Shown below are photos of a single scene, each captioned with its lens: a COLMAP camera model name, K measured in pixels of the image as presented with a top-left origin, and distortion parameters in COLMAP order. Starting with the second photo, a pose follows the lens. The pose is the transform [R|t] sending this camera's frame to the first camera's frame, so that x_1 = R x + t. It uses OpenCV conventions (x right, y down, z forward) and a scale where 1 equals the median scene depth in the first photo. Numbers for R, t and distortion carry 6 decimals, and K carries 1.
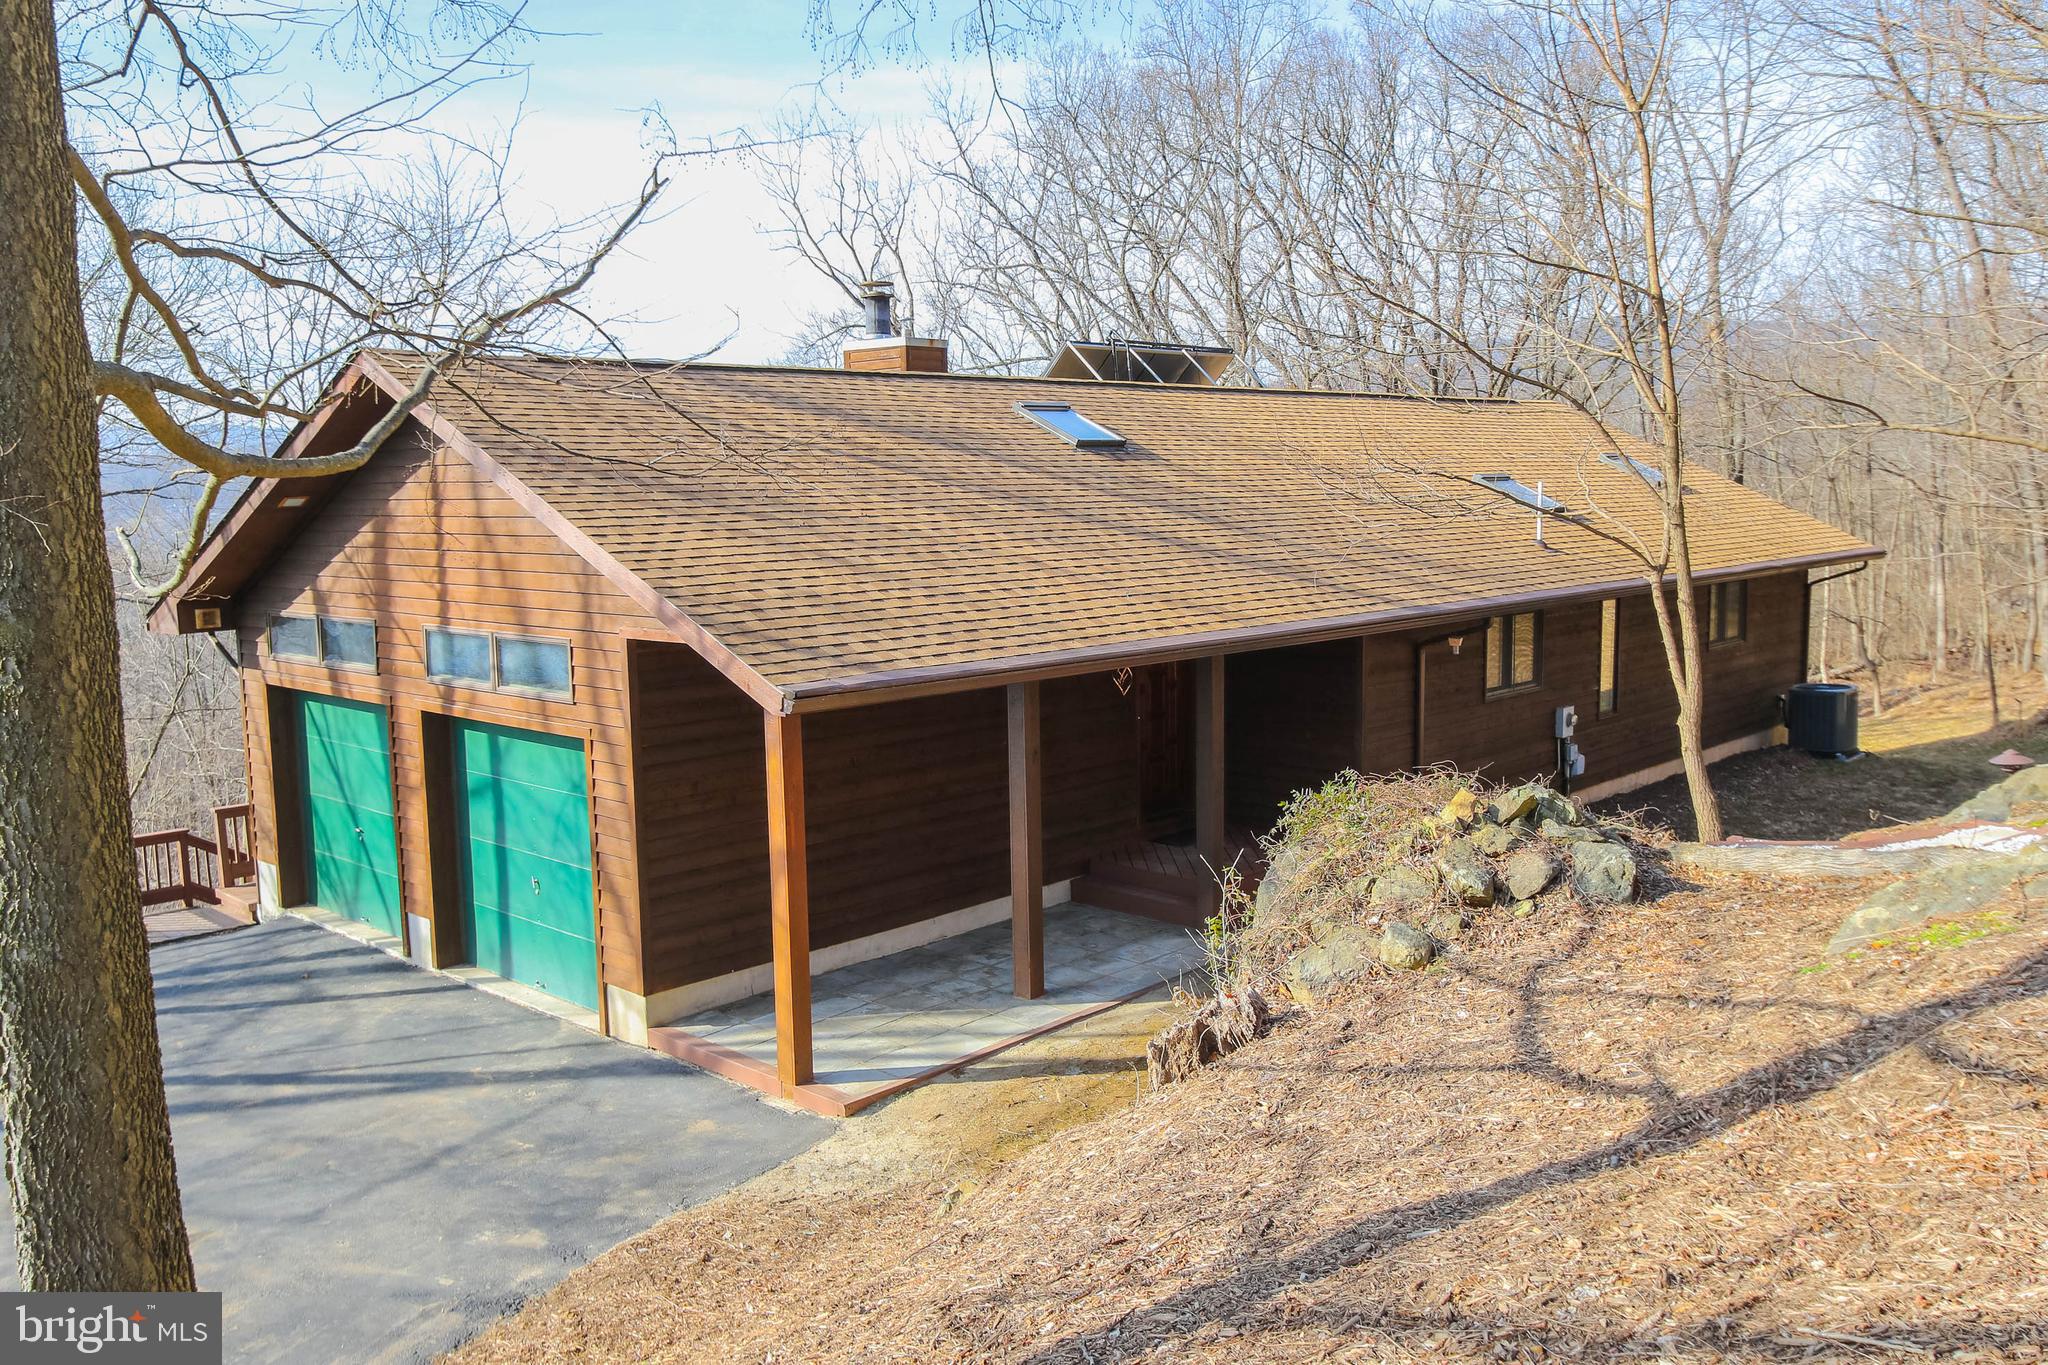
lens RADIAL K [[1700.9, 0, 1025.3], [0, 1700.9, 658.0], [0, 0, 1]] dist [0.004058, 0.001075]
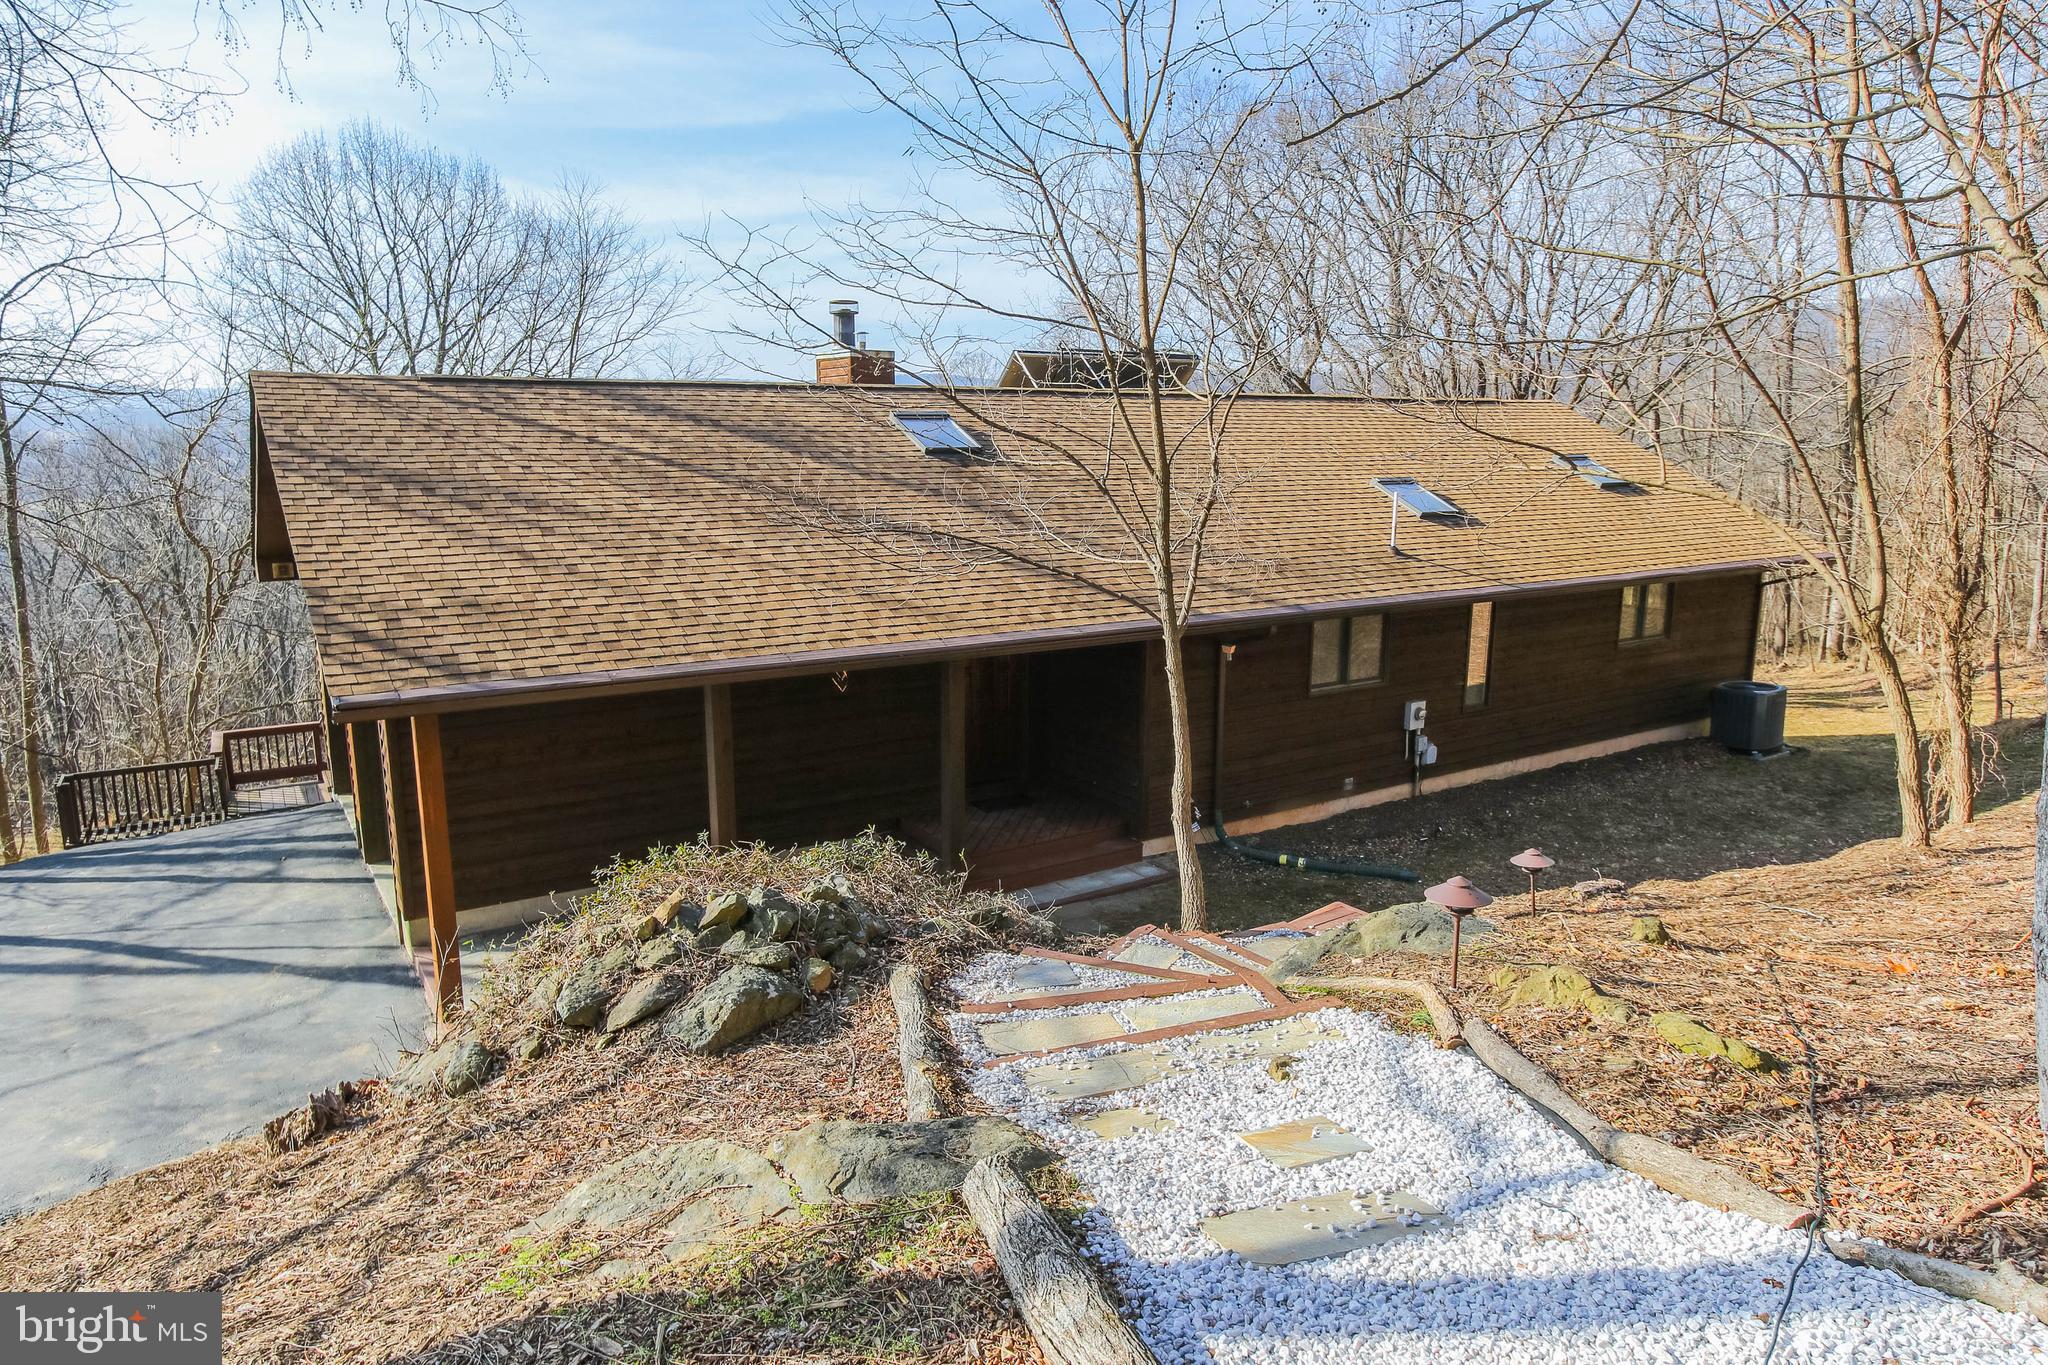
lens RADIAL K [[1273.0, 0, 1024.0], [0, 1273.0, 682.5], [0, 0, 1]] dist [0.001186, 0.001268]
pose [[0.969615, 0.069893, -0.234438, 0.336977], [-0.046729, 0.993588, 0.102955, -0.070453], [0.240131, -0.088872, 0.966664, 0.200955]]
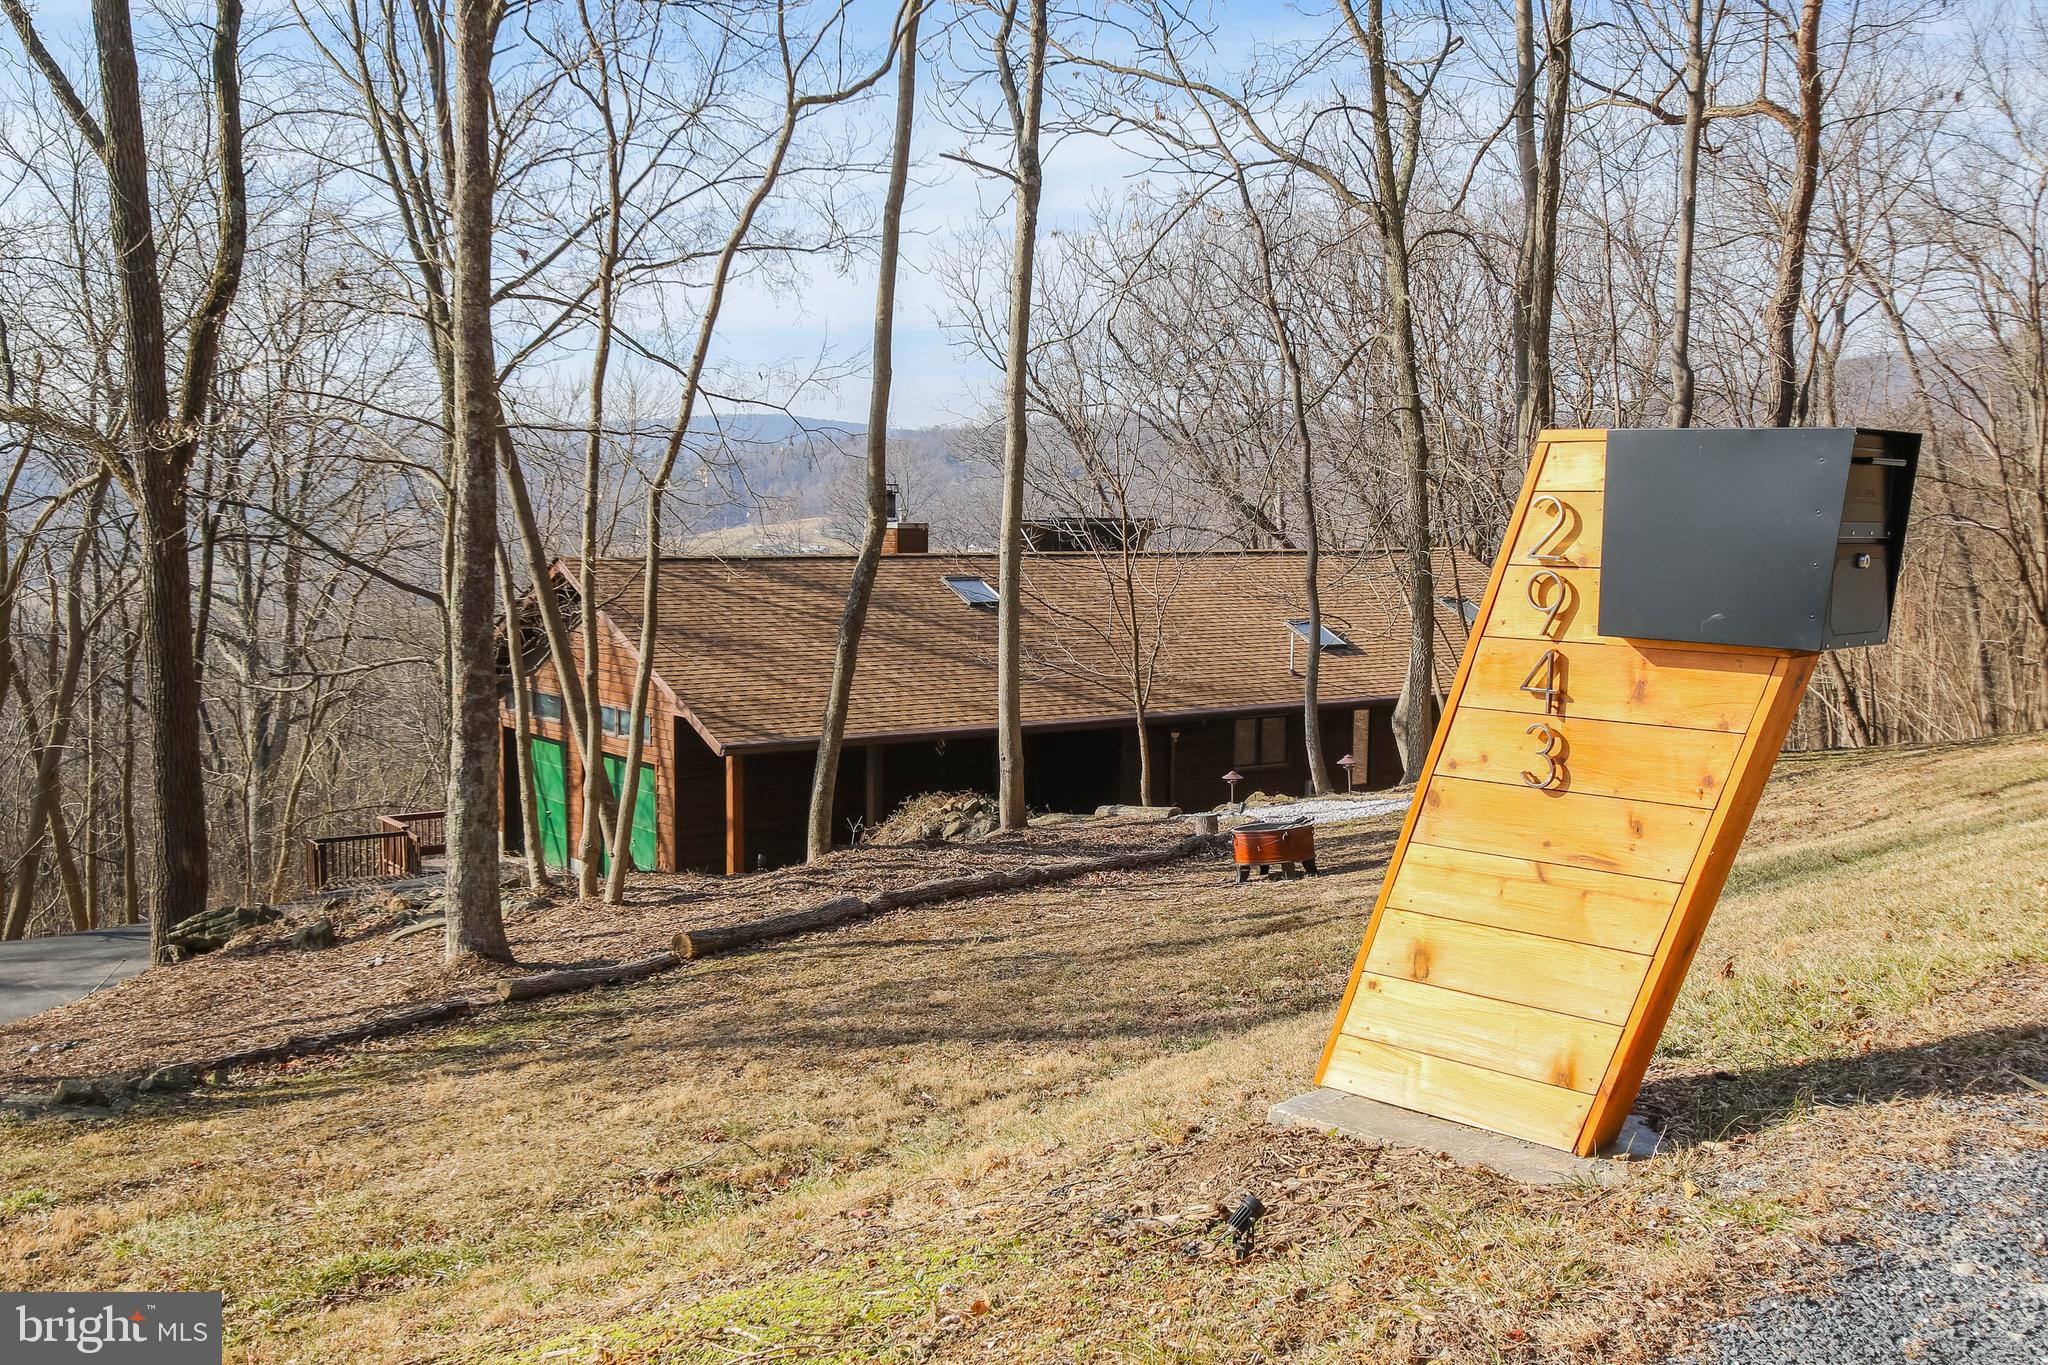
lens RADIAL K [[2182.1, 0, 1024.0], [0, 2182.1, 682.5], [0, 0, 1]] dist [-0.132180, -0.001565]
pose [[0.982318, 0.045659, -0.181565, 0.518215], [-0.047840, 0.998826, -0.007645, -0.040500], [0.181003, 0.016196, 0.983349, -1.174896]]
